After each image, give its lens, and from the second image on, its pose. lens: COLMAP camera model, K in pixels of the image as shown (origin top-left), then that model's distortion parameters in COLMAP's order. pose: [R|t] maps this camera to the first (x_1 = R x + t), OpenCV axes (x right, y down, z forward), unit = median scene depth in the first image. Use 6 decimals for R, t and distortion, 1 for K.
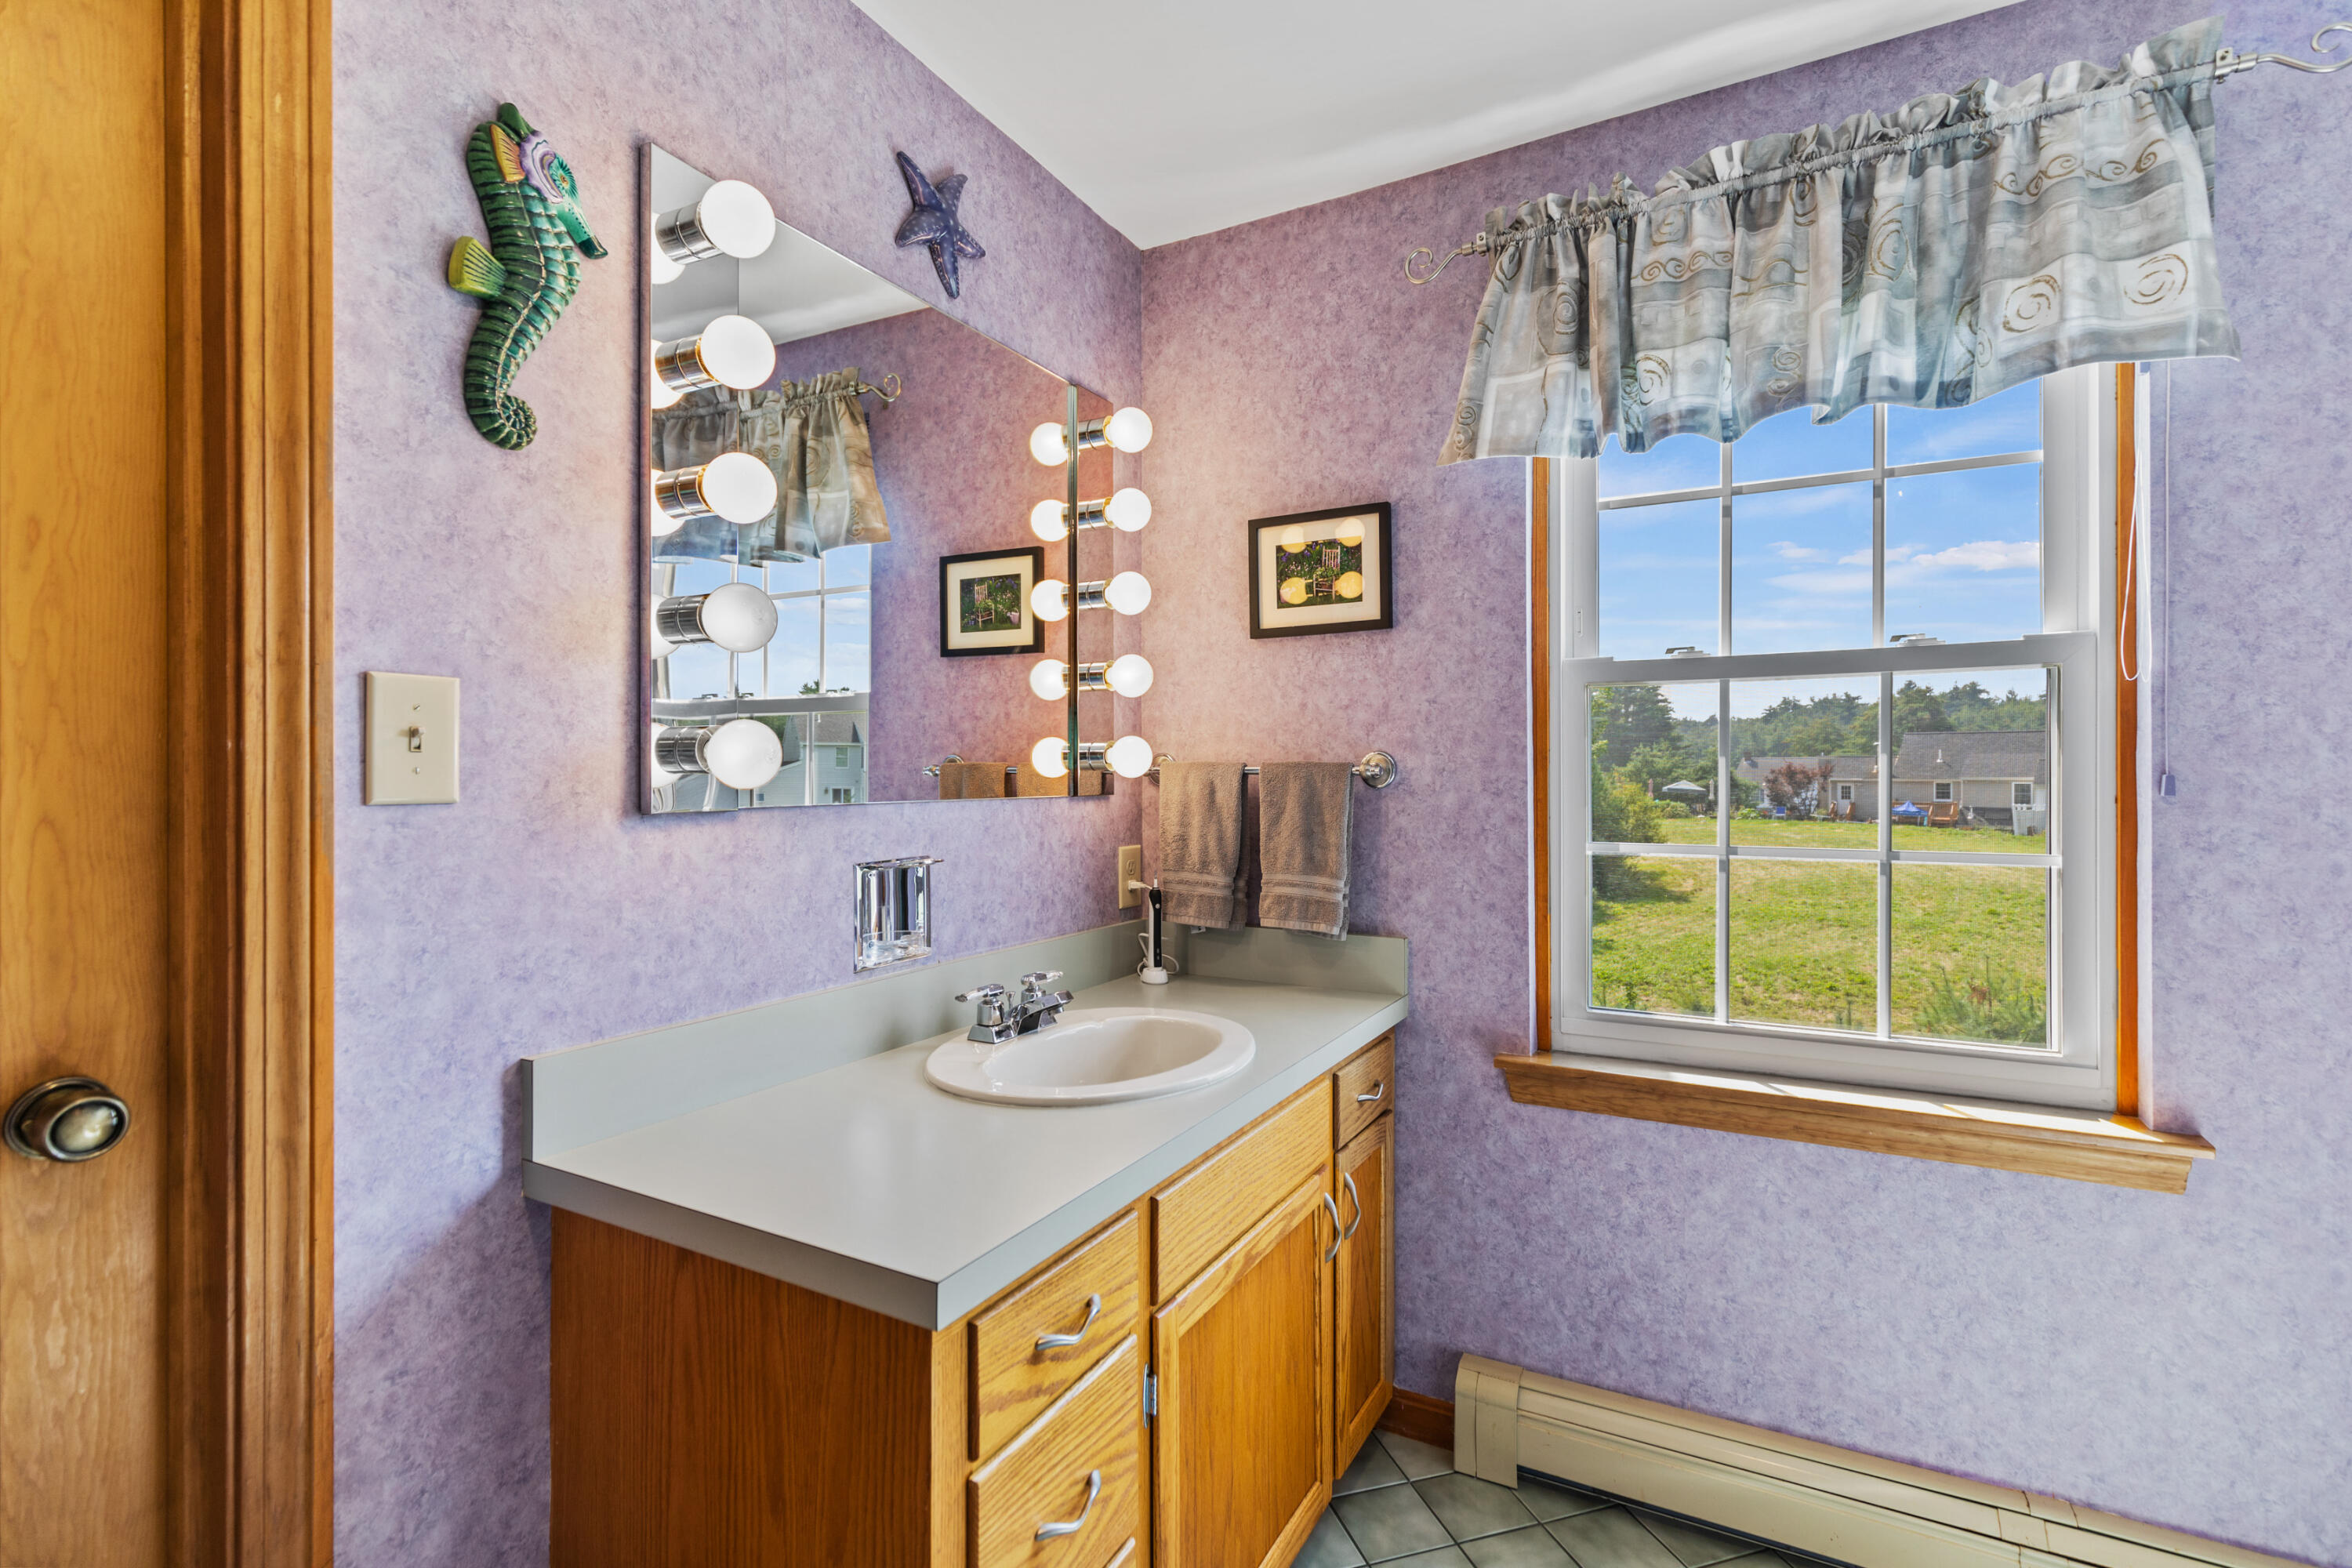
lens RADIAL K [[1063.2, 0, 1187.1], [0, 1063.2, 776.2], [0, 0, 1]] dist [0.010011, -0.004422]
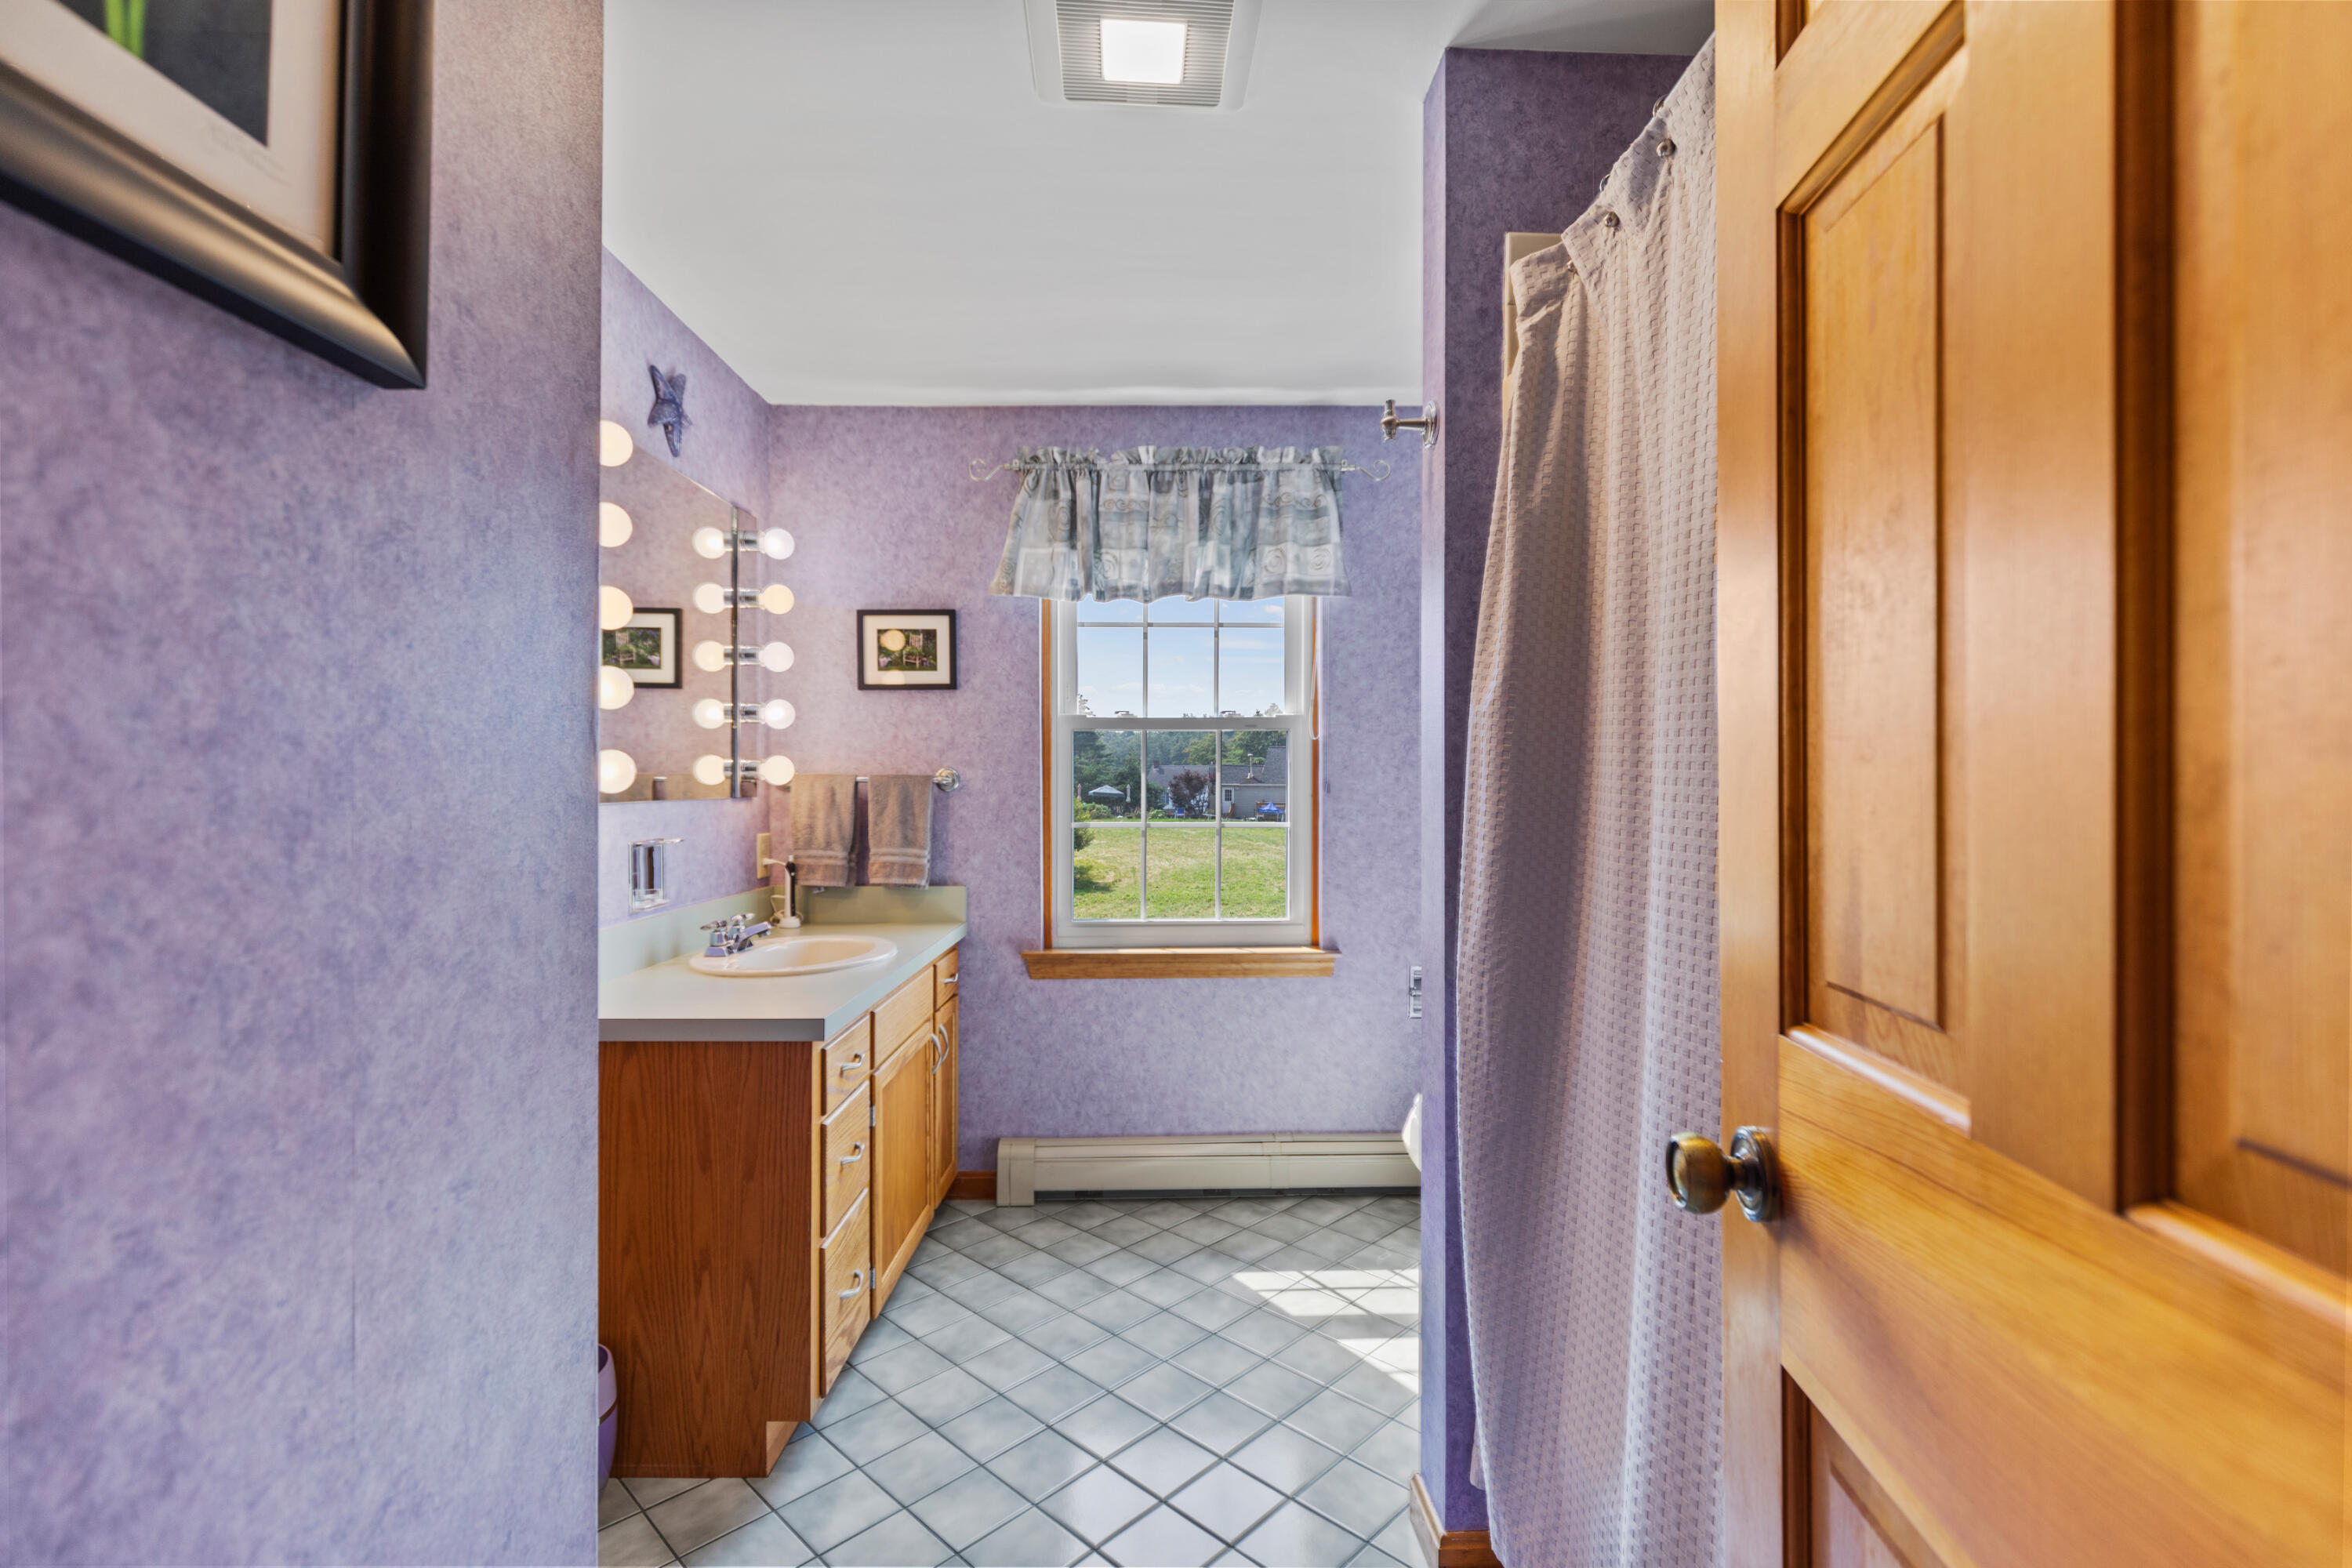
lens RADIAL K [[1063.2, 0, 1187.1], [0, 1063.2, 776.2], [0, 0, 1]] dist [0.010011, -0.004422]
pose [[0.871255, 0.004153, 0.490813, -0.308886], [-0.002014, 0.999986, -0.004886, -0.004513], [-0.490826, 0.003269, 0.871251, -0.588709]]
